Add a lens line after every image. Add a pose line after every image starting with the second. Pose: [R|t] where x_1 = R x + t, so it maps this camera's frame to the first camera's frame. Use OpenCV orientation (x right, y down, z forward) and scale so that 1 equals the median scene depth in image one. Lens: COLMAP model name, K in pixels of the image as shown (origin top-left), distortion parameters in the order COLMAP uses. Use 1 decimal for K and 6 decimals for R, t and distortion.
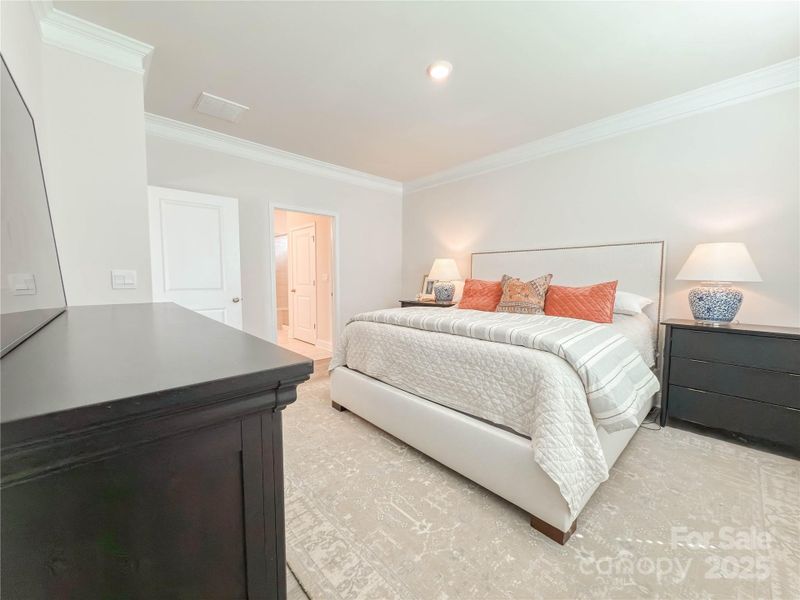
lens RADIAL K [[319.1, 0, 400.0], [0, 319.1, 300.0], [0, 0, 1]] dist [-0.000845, 0.000178]
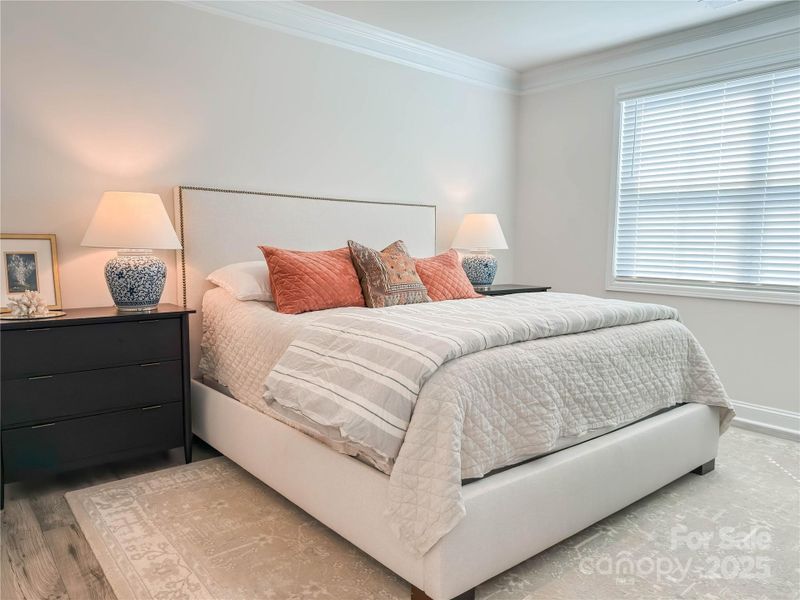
lens RADIAL K [[560.8, 0, 426.3], [0, 560.8, 333.5], [0, 0, 1]] dist [-0.009355, -0.003147]
pose [[0.026020, -0.151573, 0.988104, -0.818734], [0.061788, 0.986792, 0.149745, -0.065709], [-0.997750, 0.057157, 0.035042, 1.061703]]
